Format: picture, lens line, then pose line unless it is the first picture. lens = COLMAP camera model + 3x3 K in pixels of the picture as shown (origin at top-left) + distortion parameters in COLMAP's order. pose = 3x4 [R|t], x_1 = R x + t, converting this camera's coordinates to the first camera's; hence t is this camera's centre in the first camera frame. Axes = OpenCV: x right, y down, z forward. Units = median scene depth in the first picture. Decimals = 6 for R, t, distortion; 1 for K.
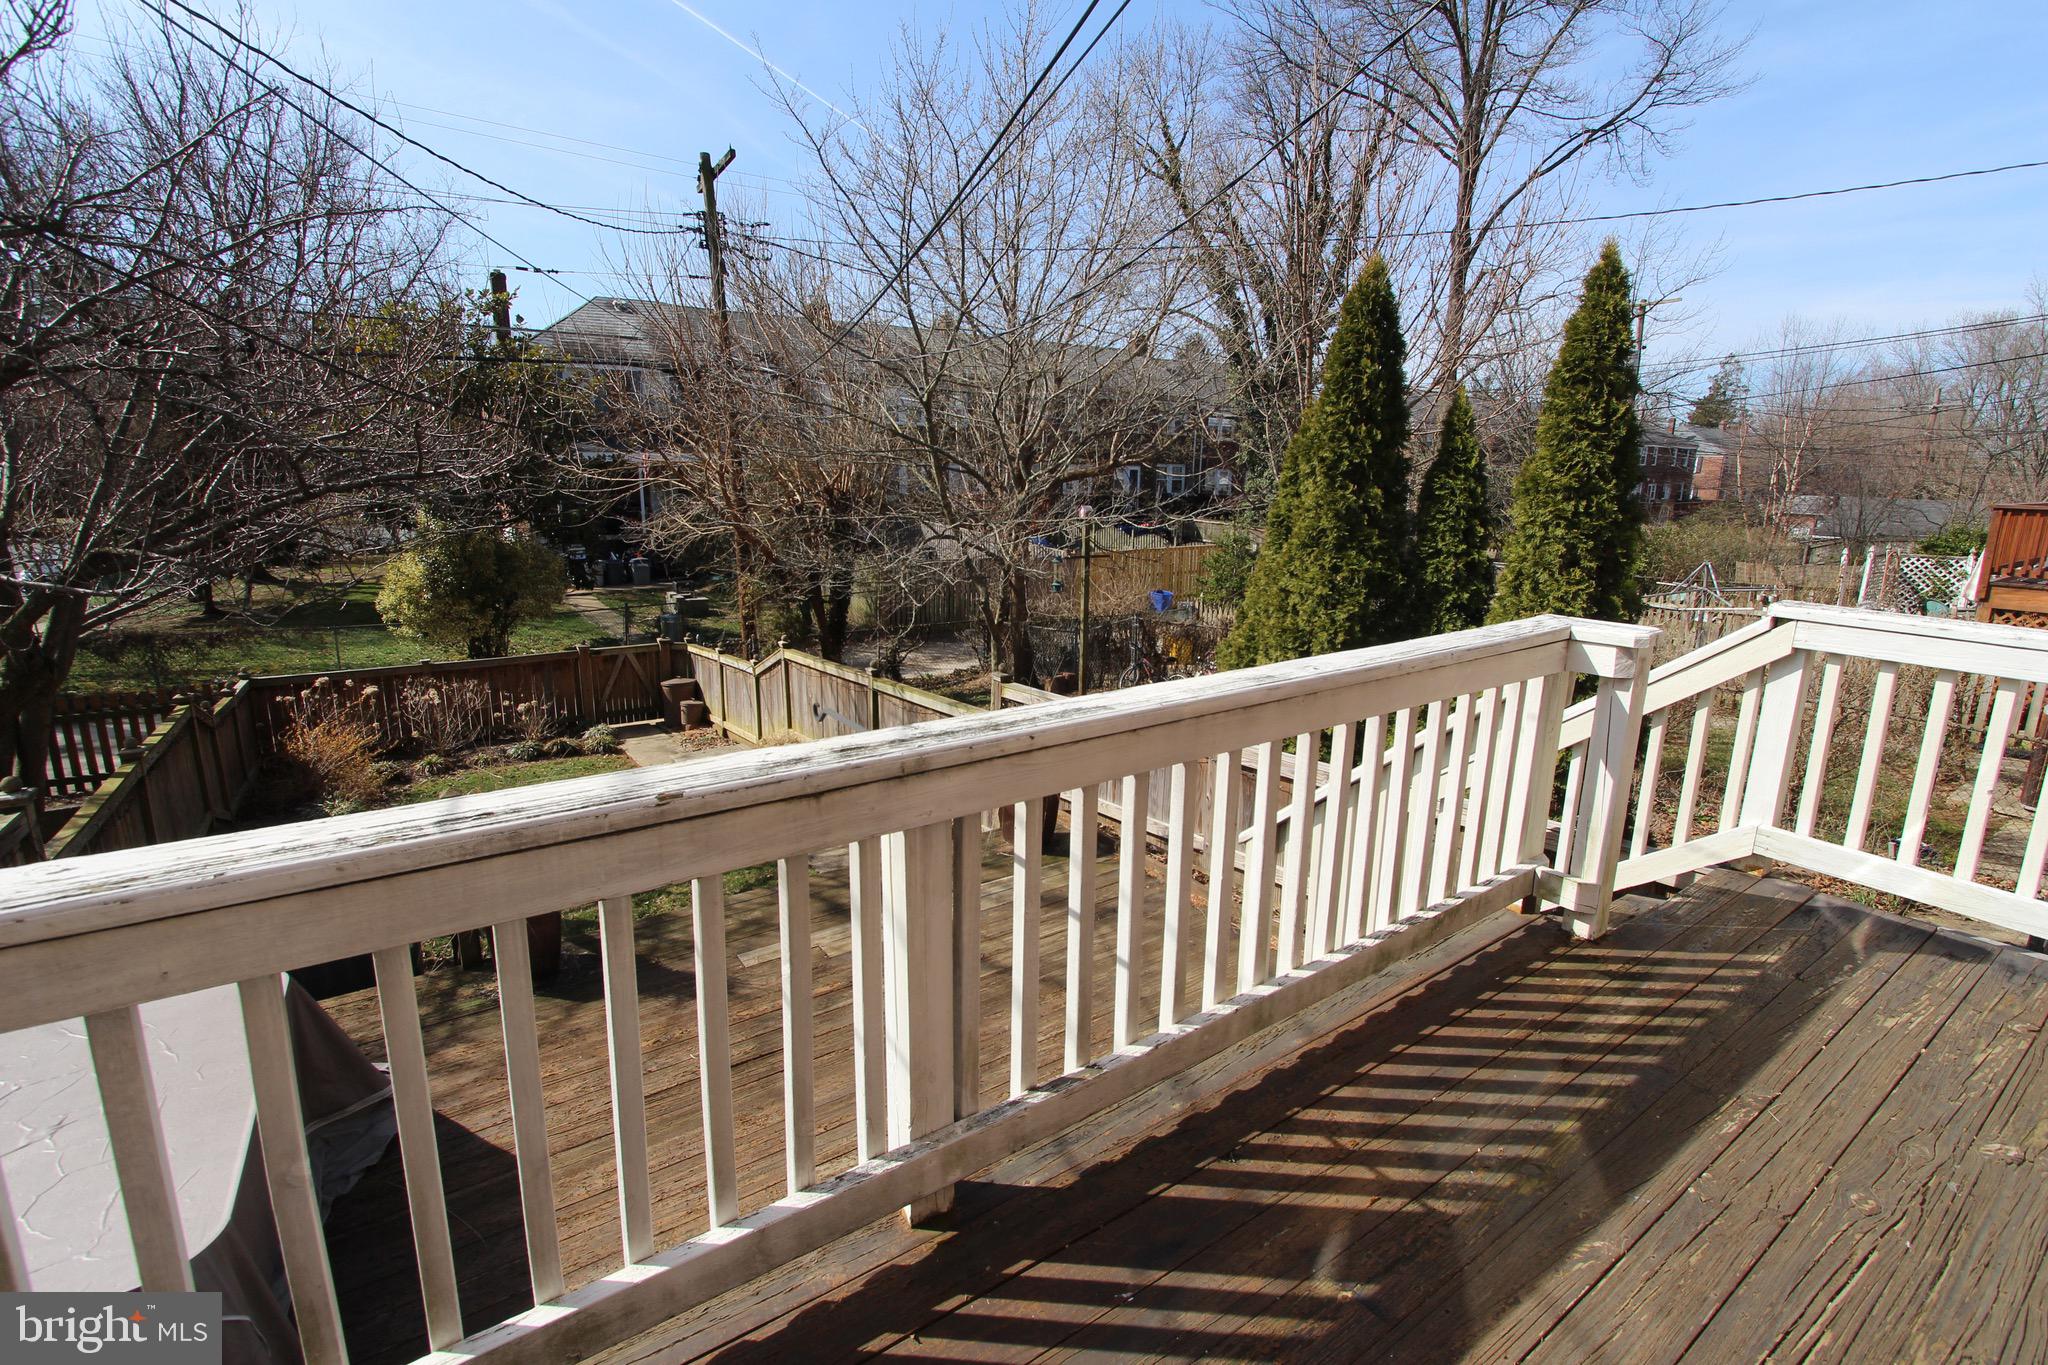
lens RADIAL K [[949.3, 0, 1023.6], [0, 949.3, 668.3], [0, 0, 1]] dist [-0.015337, 0.001587]
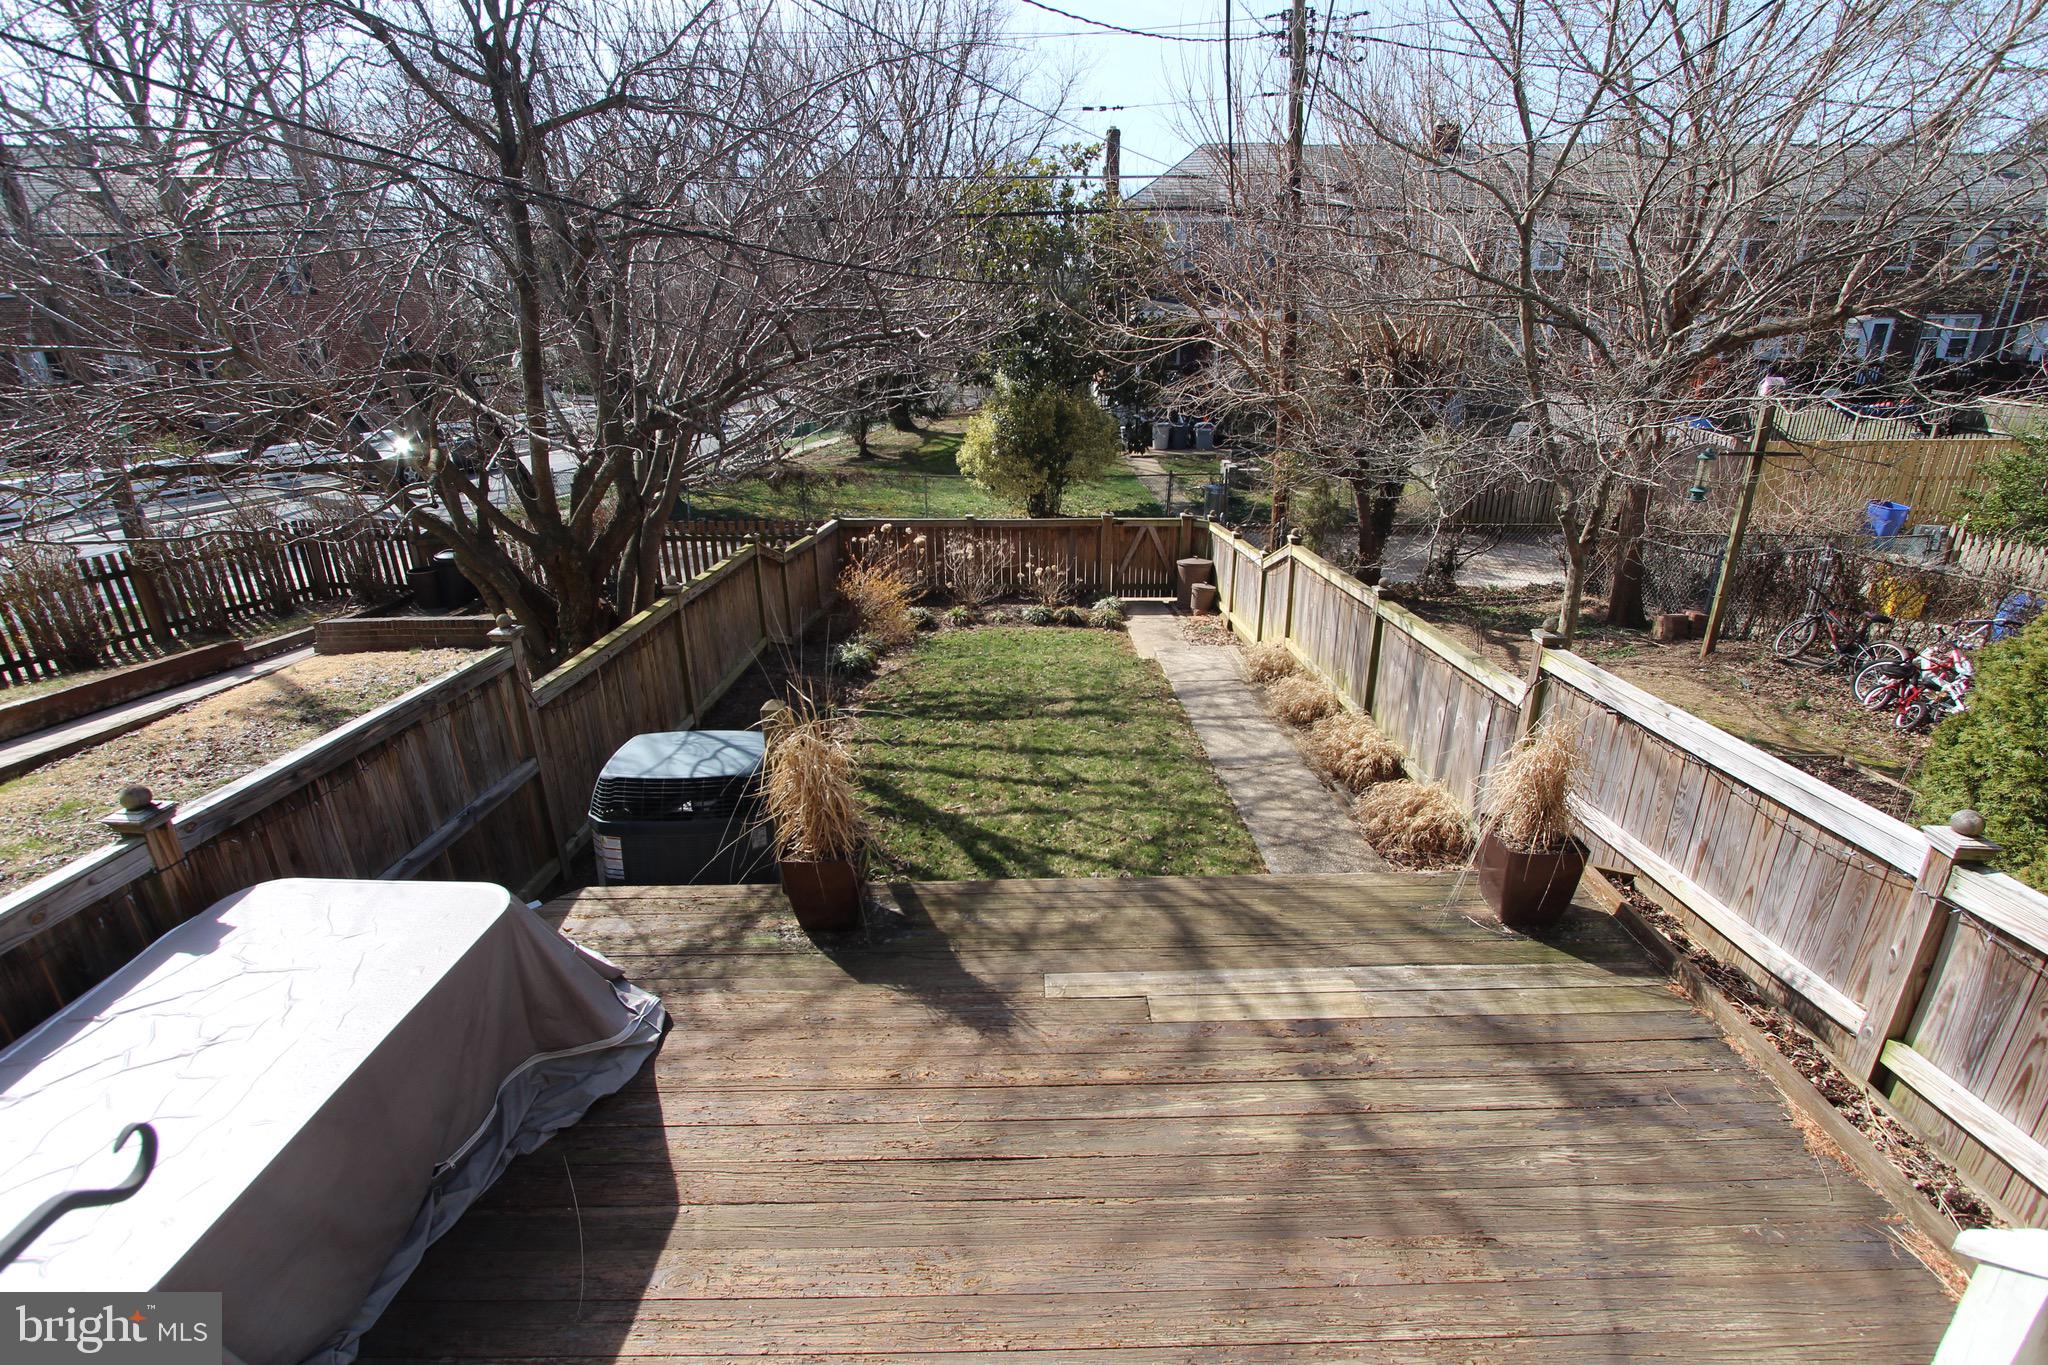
lens RADIAL K [[949.3, 0, 1023.6], [0, 949.3, 668.3], [0, 0, 1]] dist [-0.015337, 0.001587]
pose [[0.825952, 0.178202, -0.534835, 0.017379], [-0.102921, 0.980445, 0.167733, -0.023054], [0.554266, -0.083494, 0.828141, 0.120680]]
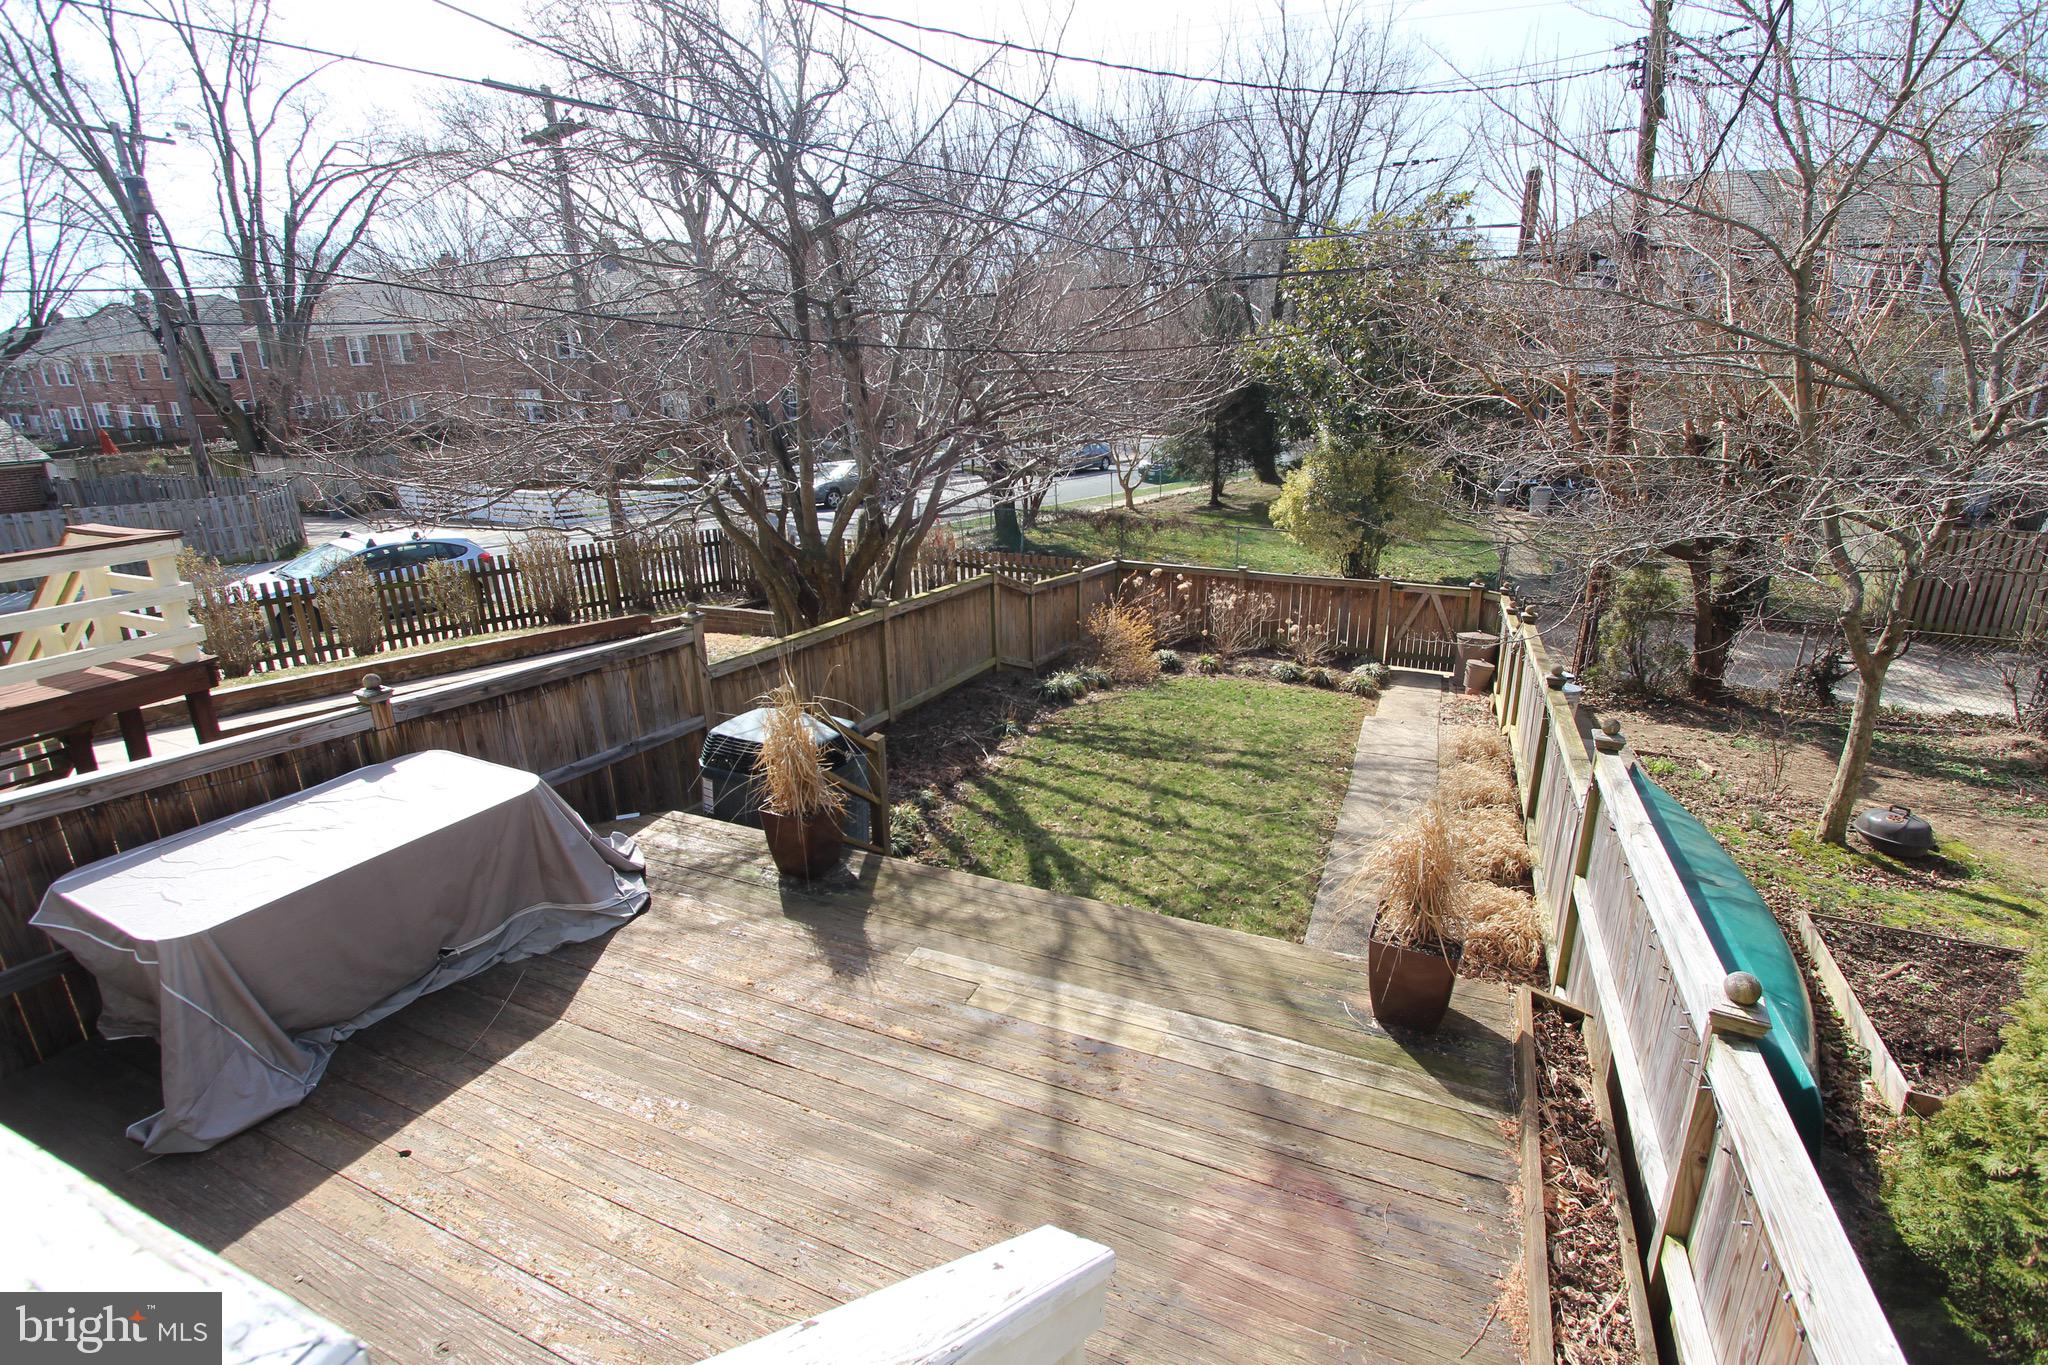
lens RADIAL K [[949.3, 0, 1023.6], [0, 949.3, 668.3], [0, 0, 1]] dist [-0.015337, 0.001587]
pose [[0.514321, 0.236601, -0.824314, 0.140806], [-0.164905, 0.970537, 0.175681, -0.041221], [0.841594, 0.045577, 0.538184, 0.194549]]
